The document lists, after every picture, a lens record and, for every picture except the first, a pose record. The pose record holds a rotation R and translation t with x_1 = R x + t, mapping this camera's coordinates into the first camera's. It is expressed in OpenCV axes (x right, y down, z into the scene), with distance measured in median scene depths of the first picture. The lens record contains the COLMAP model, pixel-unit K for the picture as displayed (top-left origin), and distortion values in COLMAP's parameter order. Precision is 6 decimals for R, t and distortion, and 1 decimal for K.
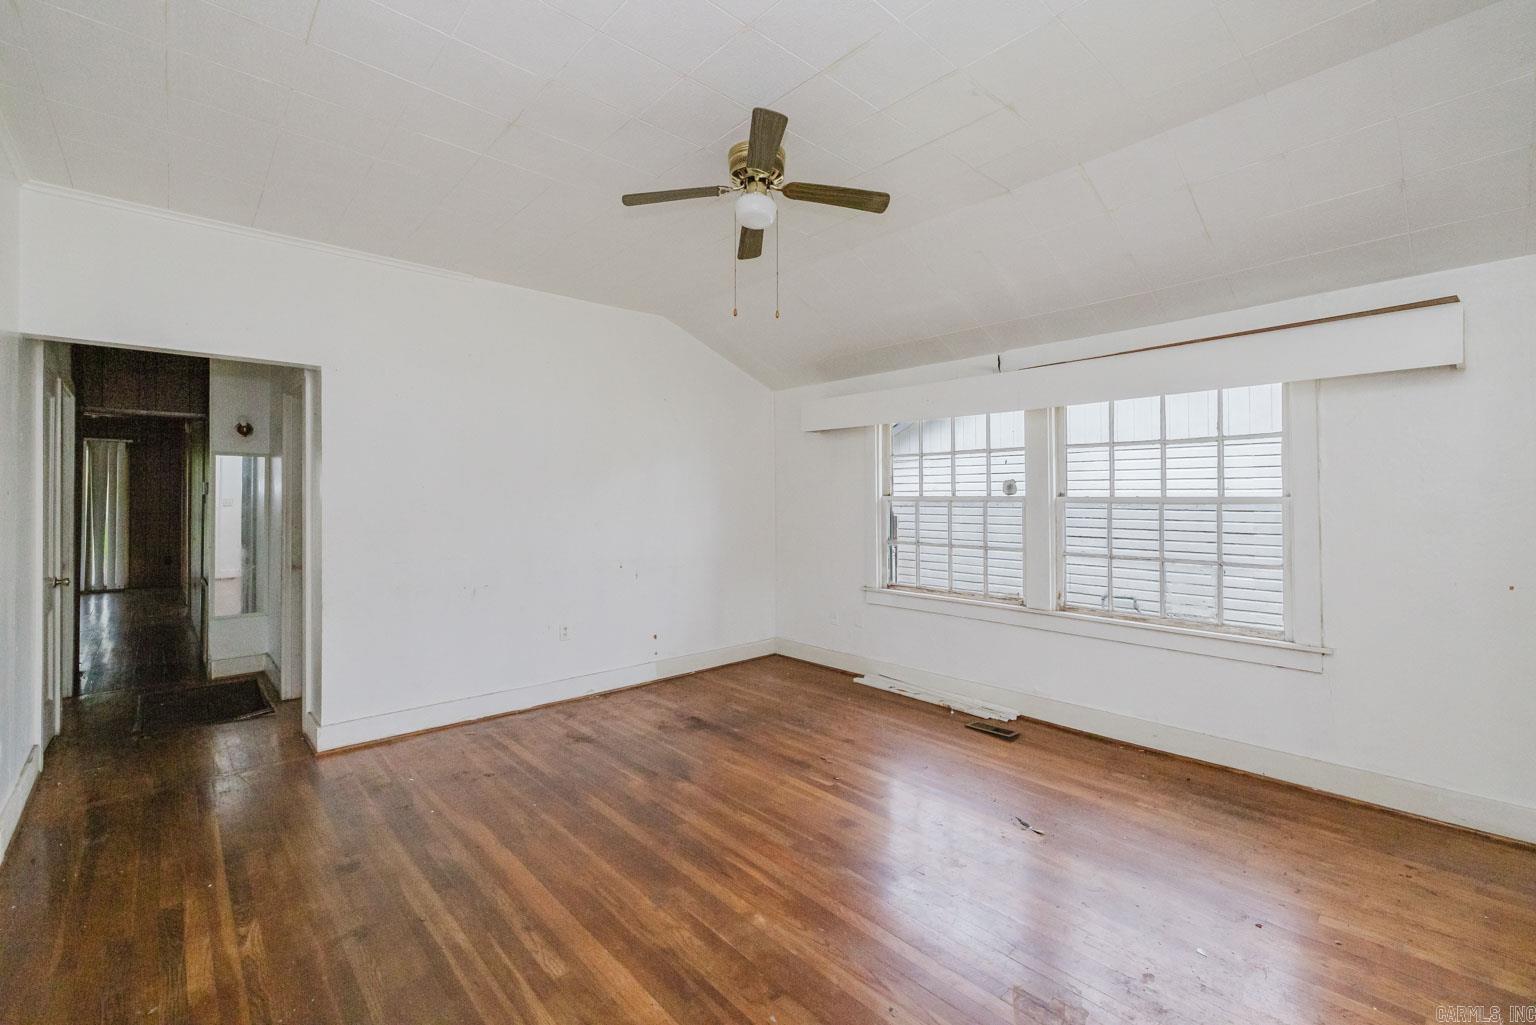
lens RADIAL K [[653.8, 0, 780.6], [0, 653.8, 500.9], [0, 0, 1]] dist [0.001219, 0.000070]
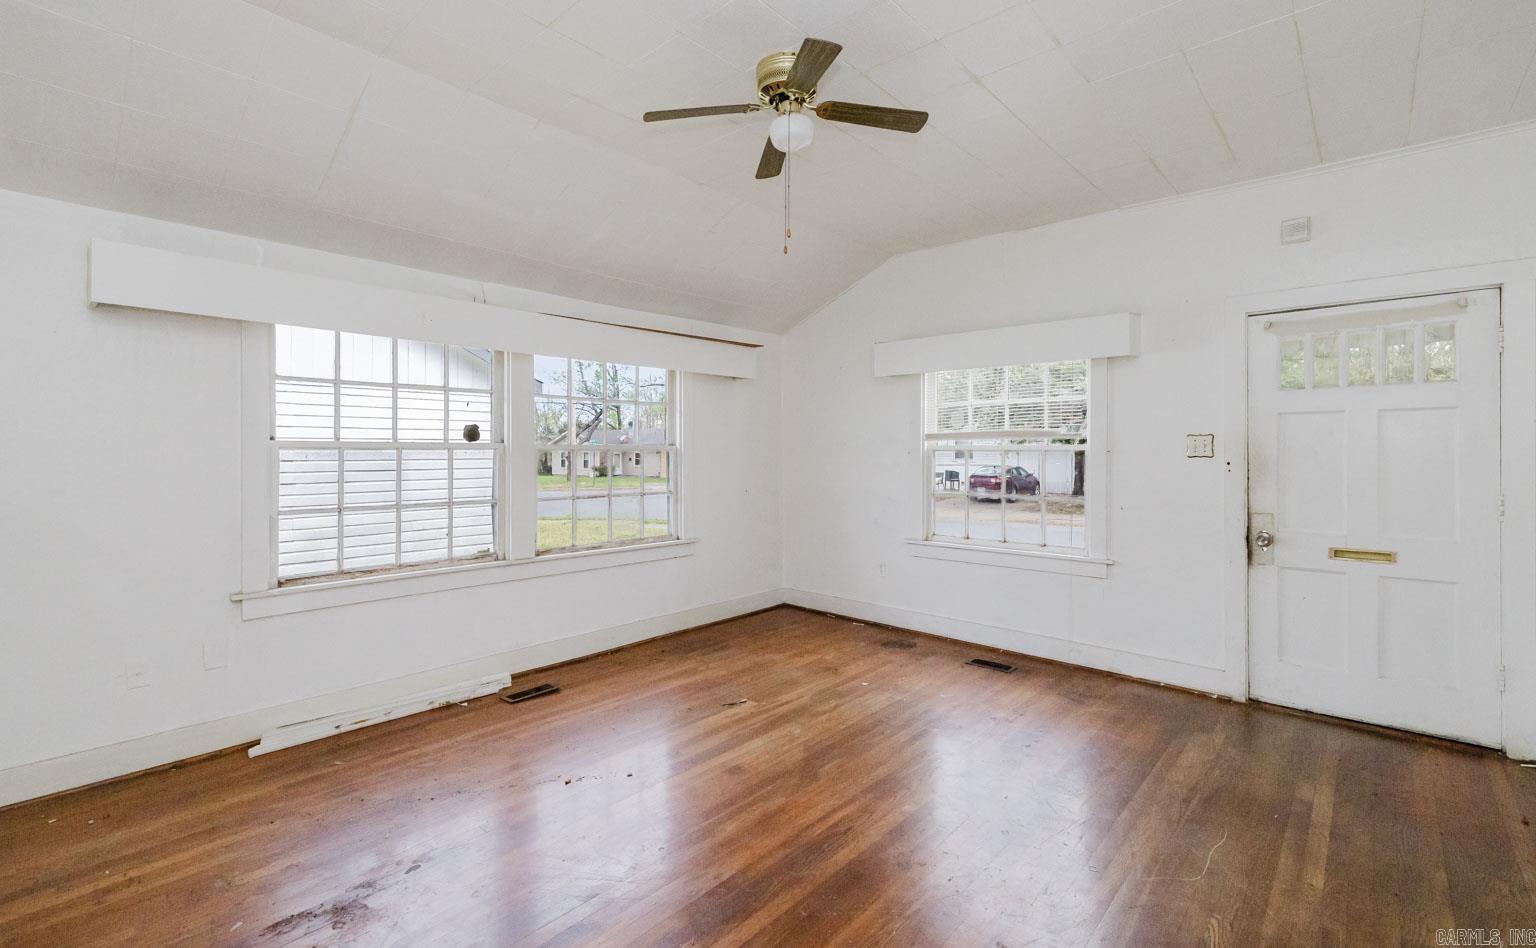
lens RADIAL K [[673.6, 0, 777.5], [0, 673.6, 463.0], [0, 0, 1]] dist [0.004720, 0.000280]
pose [[-0.084329, -0.027212, 0.996066, -0.652072], [-0.004651, 0.999627, 0.026915, -0.007193], [-0.996427, -0.002363, -0.084424, 0.721281]]
